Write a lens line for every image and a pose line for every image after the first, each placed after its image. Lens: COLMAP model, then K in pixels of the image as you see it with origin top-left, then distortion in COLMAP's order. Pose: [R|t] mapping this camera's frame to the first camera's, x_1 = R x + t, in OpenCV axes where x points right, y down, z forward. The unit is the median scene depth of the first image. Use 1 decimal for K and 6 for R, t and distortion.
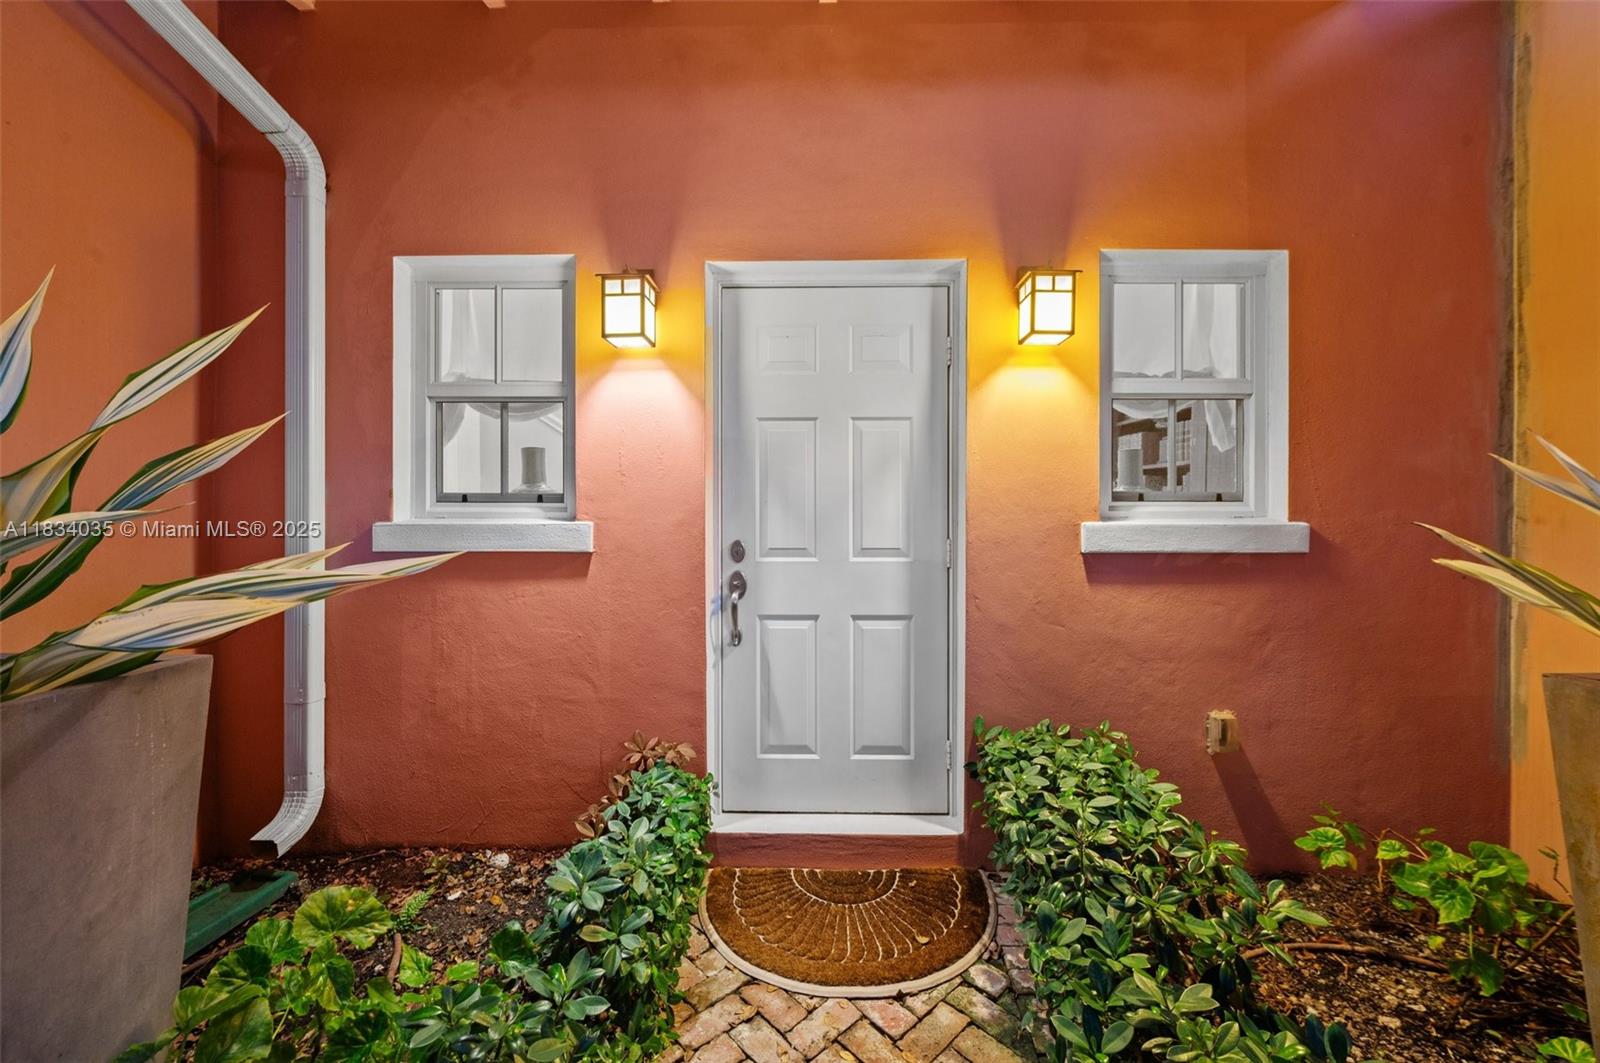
lens RADIAL K [[656.4, 0, 807.4], [0, 656.4, 516.0], [0, 0, 1]] dist [-0.012162, 0.000003]
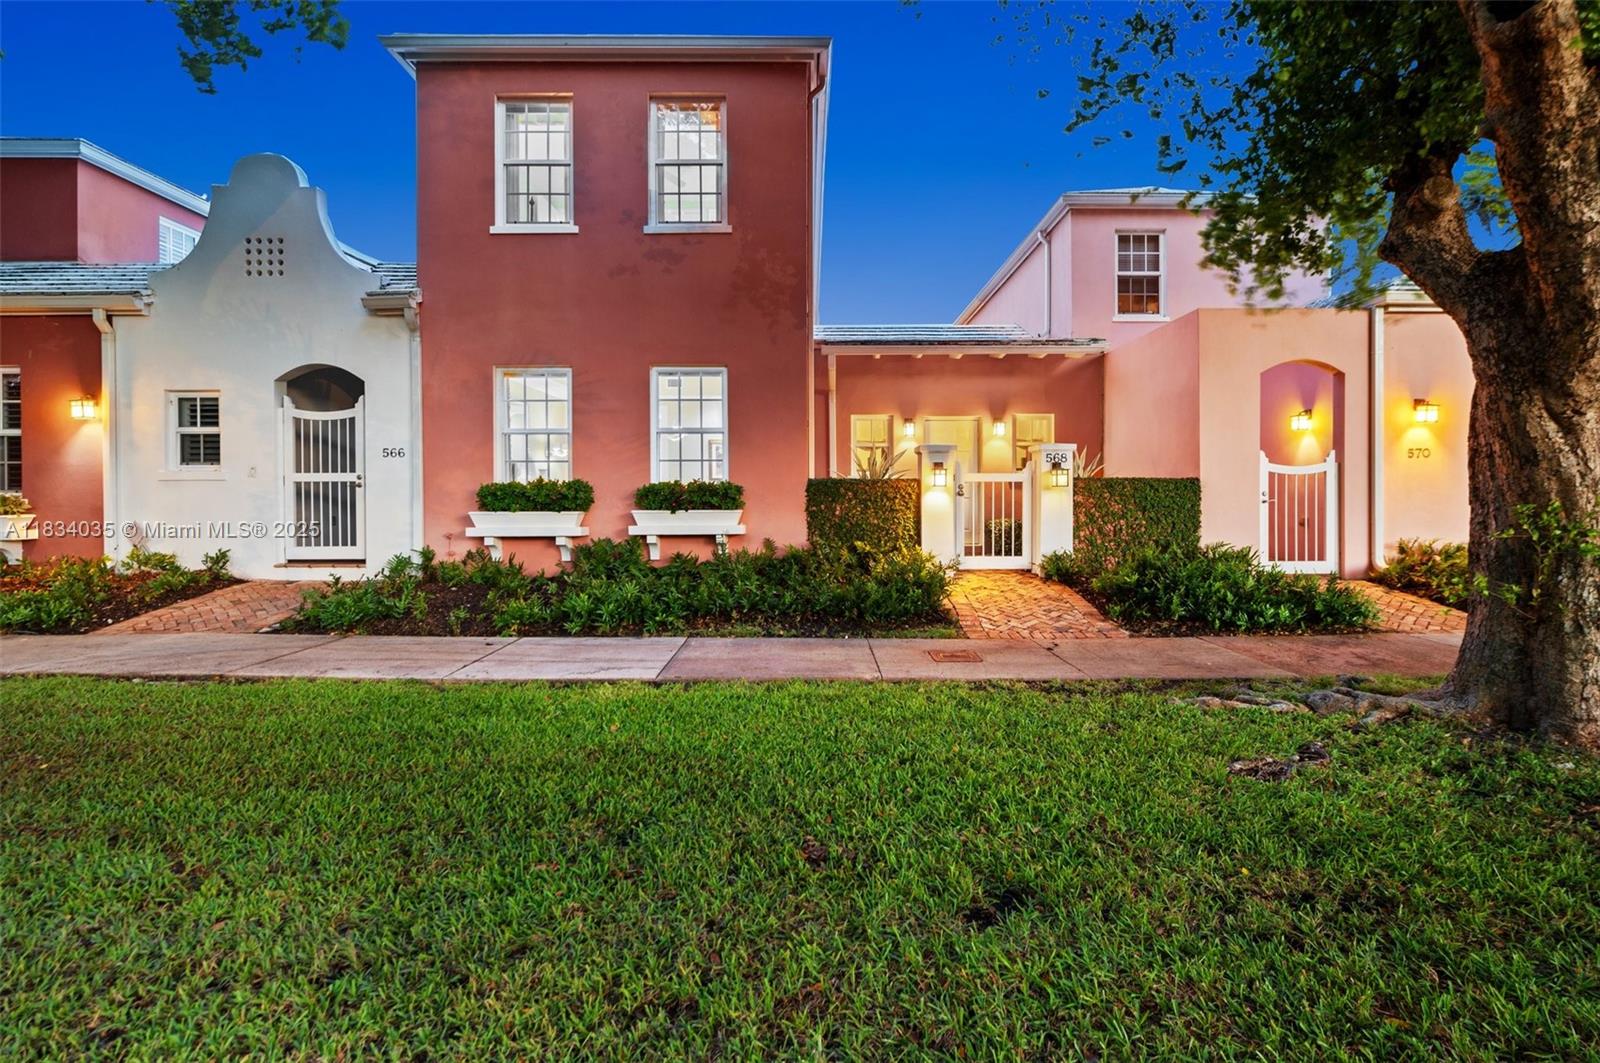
lens RADIAL K [[776.4, 0, 800.0], [0, 776.4, 531.5], [0, 0, 1]] dist [-0.001462, -0.000173]
pose [[0.999868, -0.004163, 0.015675, -1.080339], [0.003483, 0.999062, 0.043170, 0.158061], [-0.015840, -0.043110, 0.998945, -4.286918]]
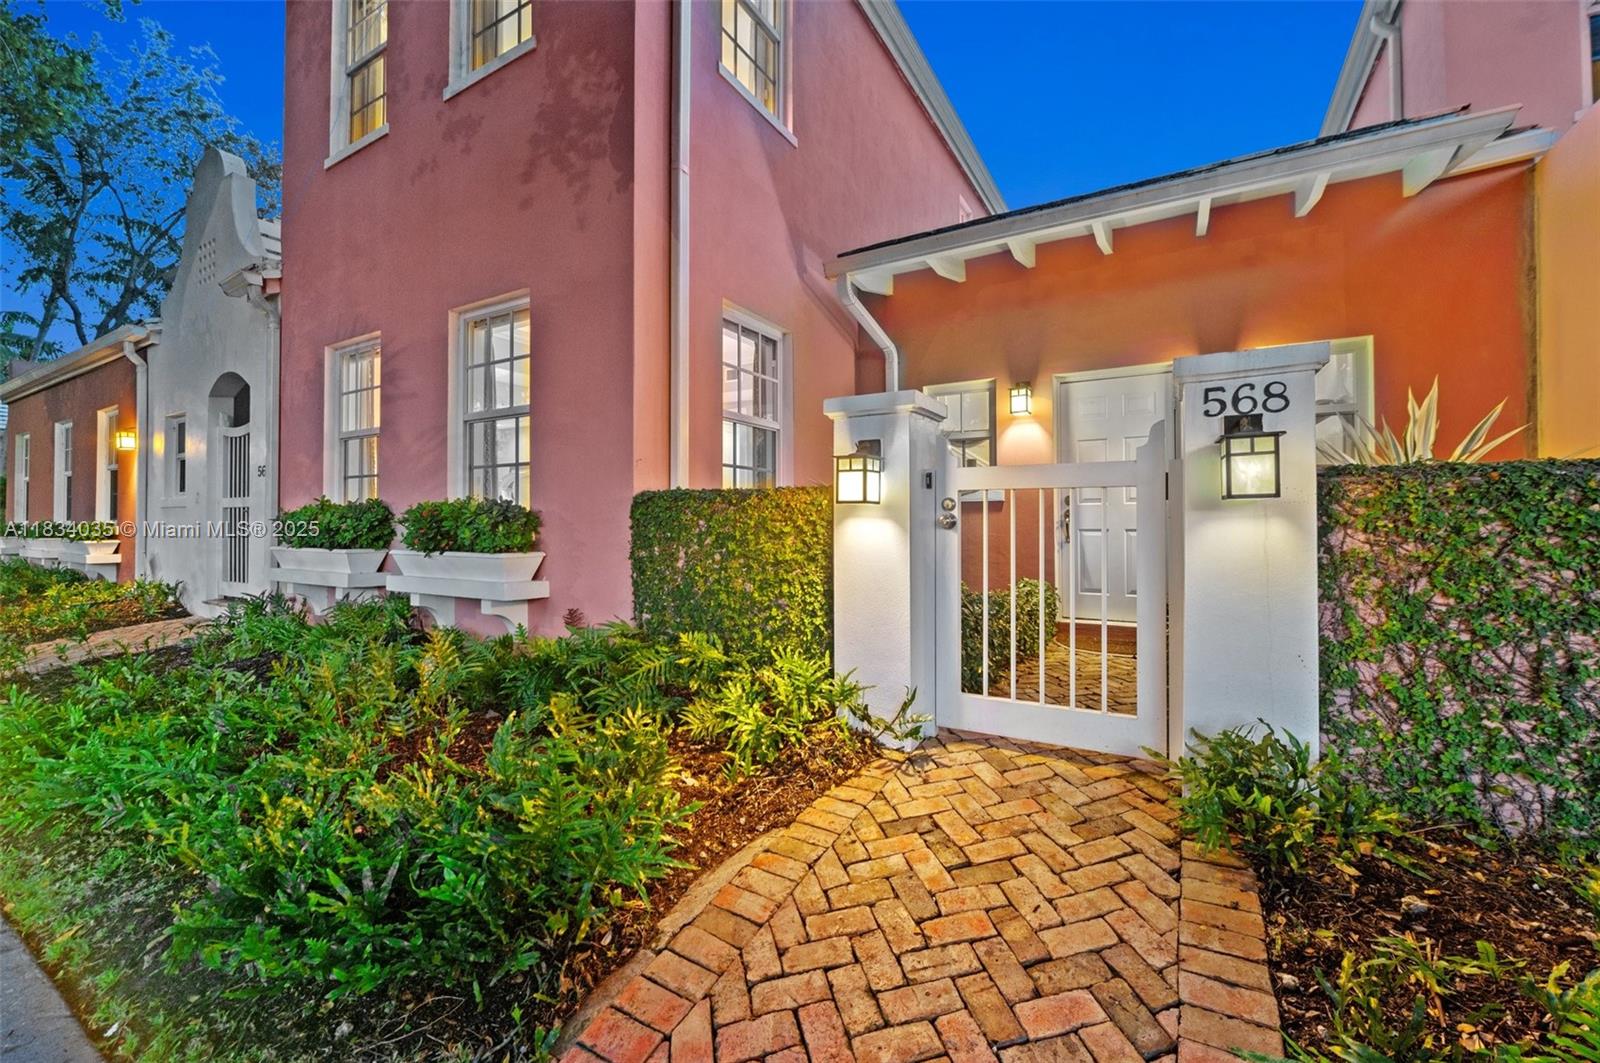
lens RADIAL K [[656.4, 0, 807.4], [0, 656.4, 516.0], [0, 0, 1]] dist [-0.012162, 0.000003]
pose [[0.873740, -0.006491, -0.486350, 0.211660], [0.001690, 0.999945, -0.010310, 0.137780], [0.486390, 0.008186, 0.873703, -1.451837]]
